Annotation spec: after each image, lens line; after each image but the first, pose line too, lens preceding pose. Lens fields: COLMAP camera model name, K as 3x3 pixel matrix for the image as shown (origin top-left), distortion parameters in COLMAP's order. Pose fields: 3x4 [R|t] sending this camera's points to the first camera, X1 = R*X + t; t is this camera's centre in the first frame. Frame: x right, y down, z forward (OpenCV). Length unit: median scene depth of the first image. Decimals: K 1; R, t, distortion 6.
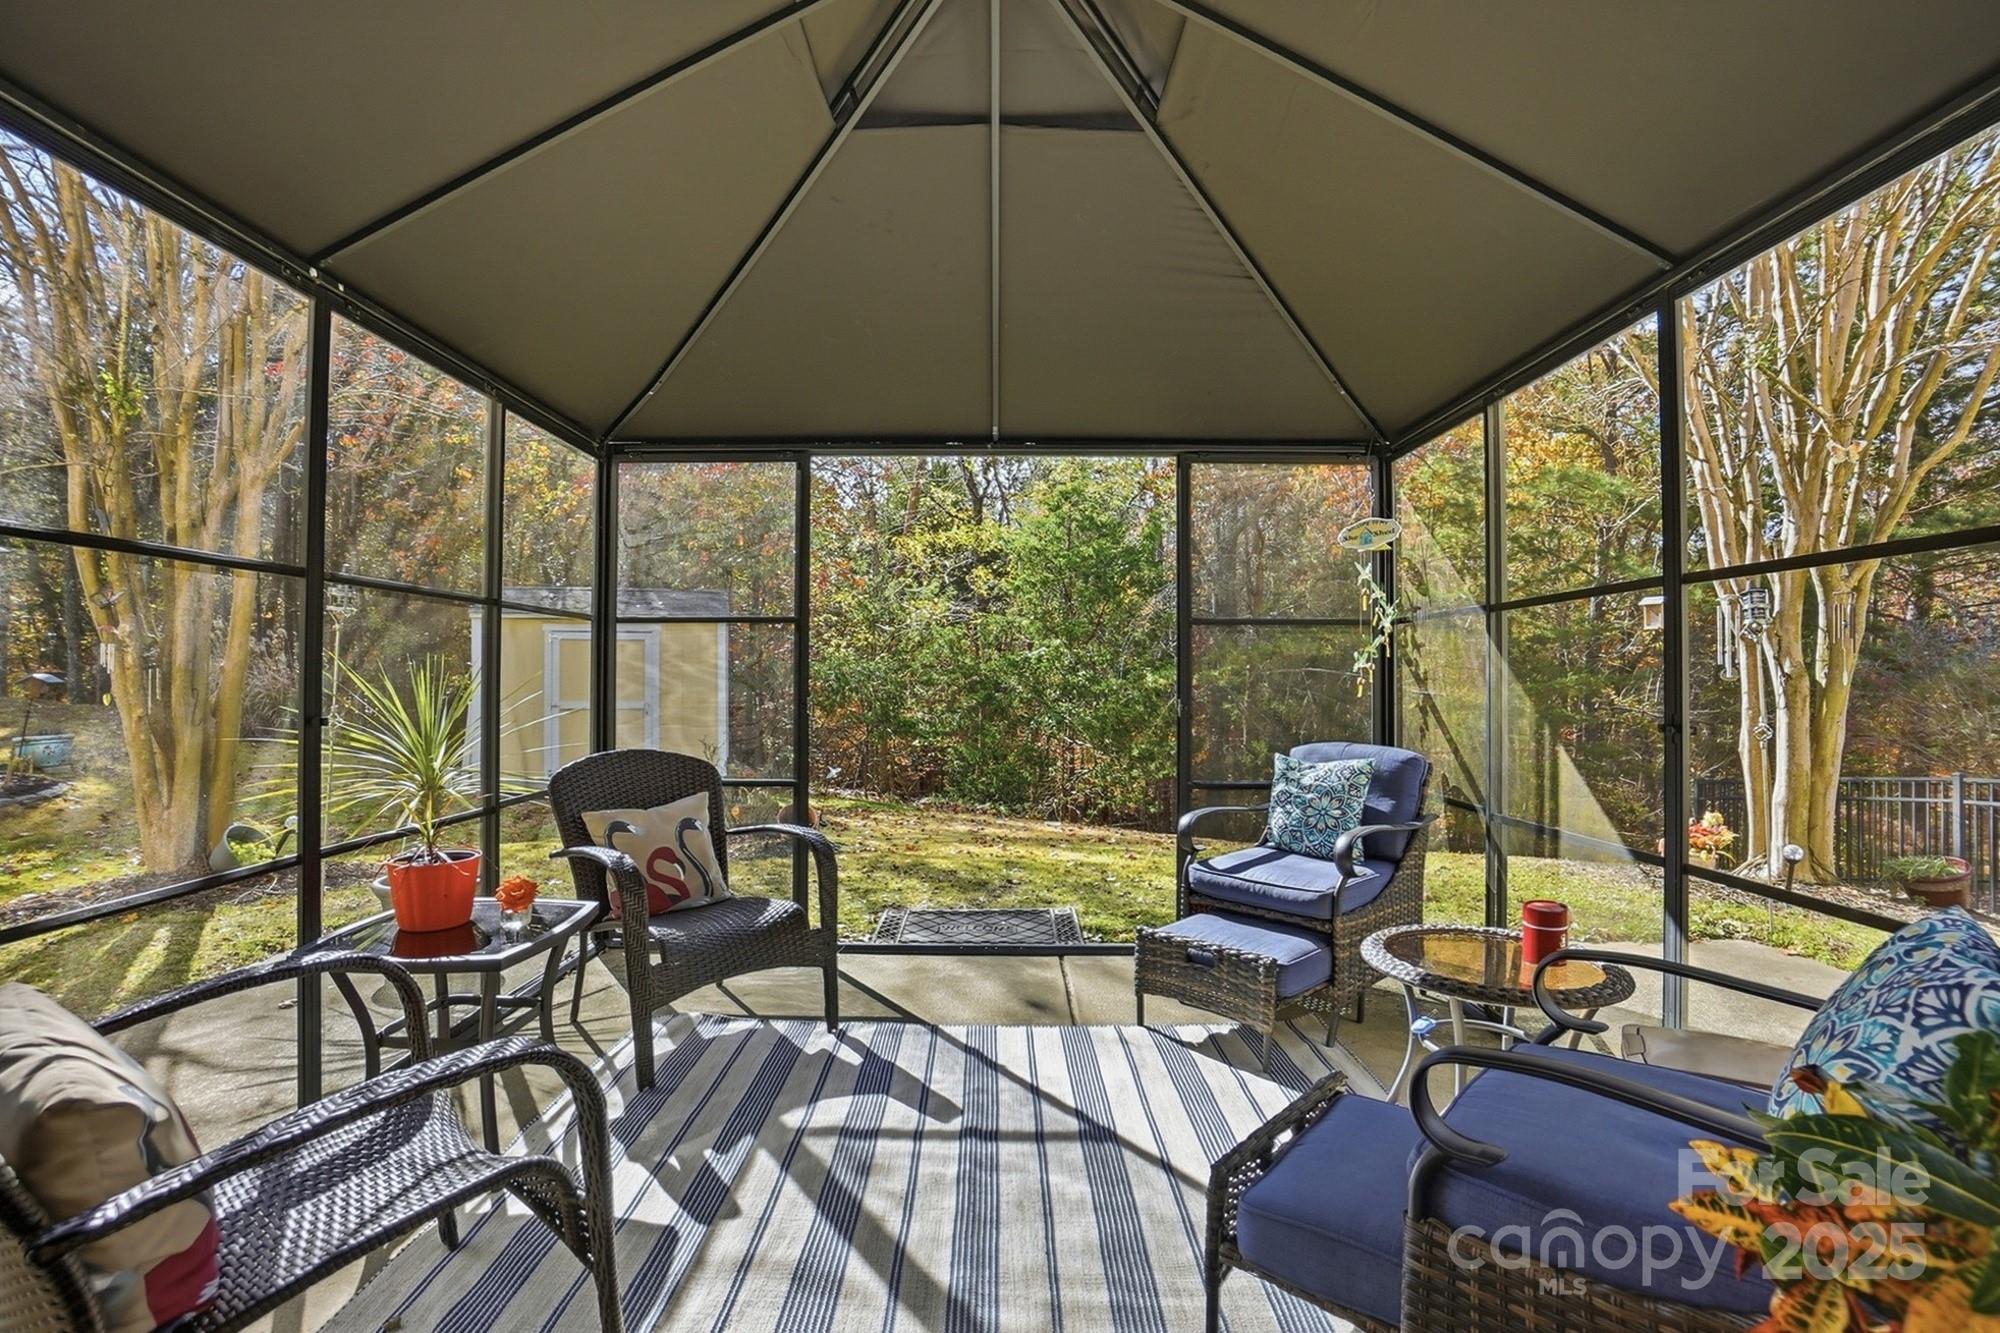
lens RADIAL K [[902.7, 0, 986.0], [0, 902.7, 653.2], [0, 0, 1]] dist [-0.051286, 0.022889]
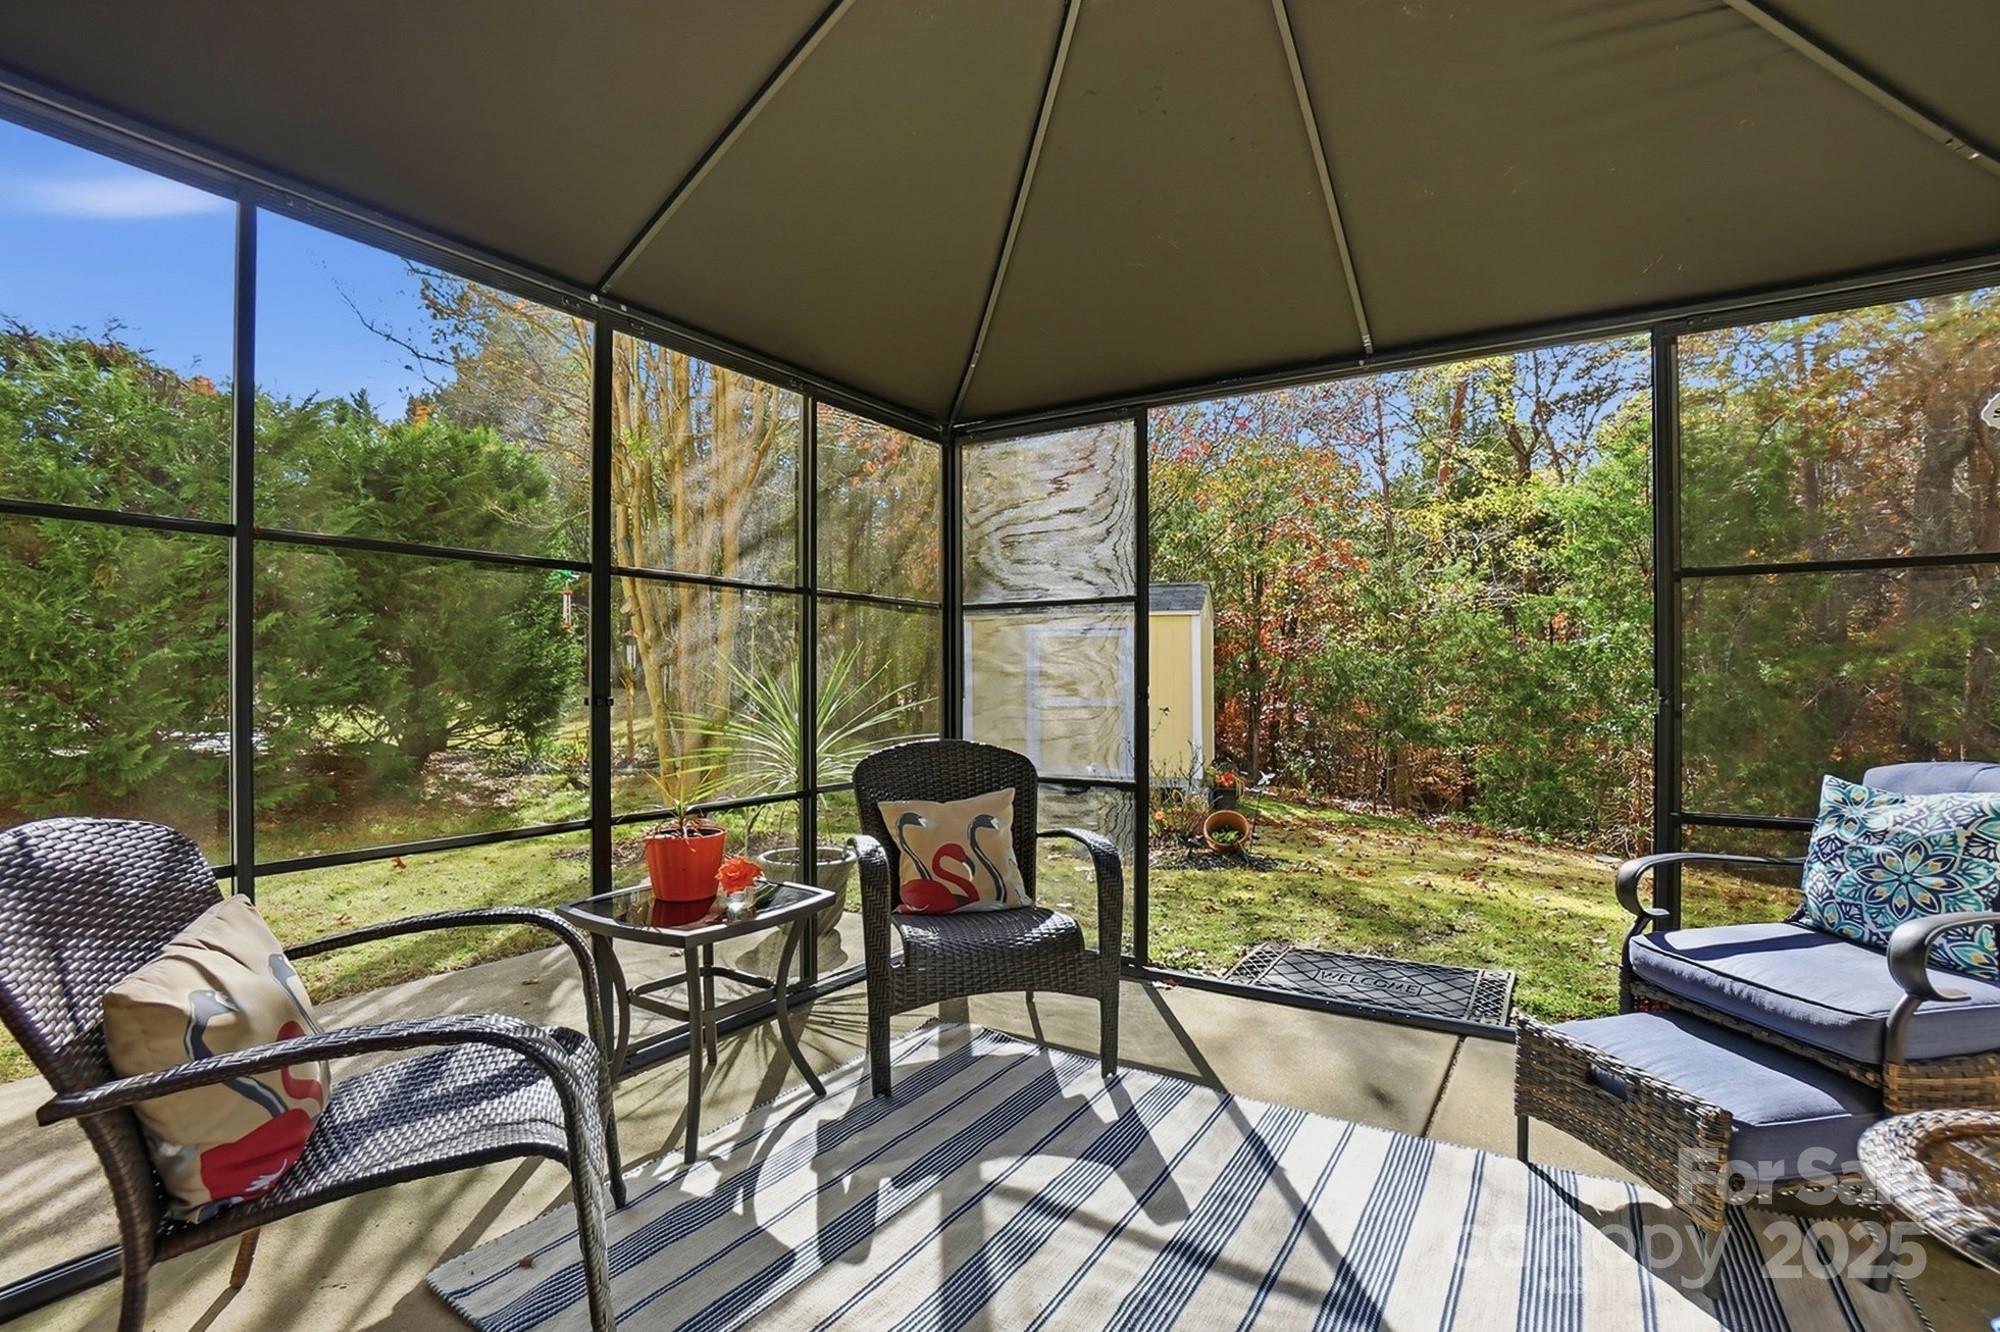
lens RADIAL K [[948.3, 0, 988.4], [0, 948.3, 665.4], [0, 0, 1]] dist [-0.058899, 0.023725]
pose [[0.846144, -0.011417, -0.532833, 0.199639], [0.018839, 0.999786, 0.008494, 0.022308], [0.532622, -0.017225, 0.846178, 0.183192]]
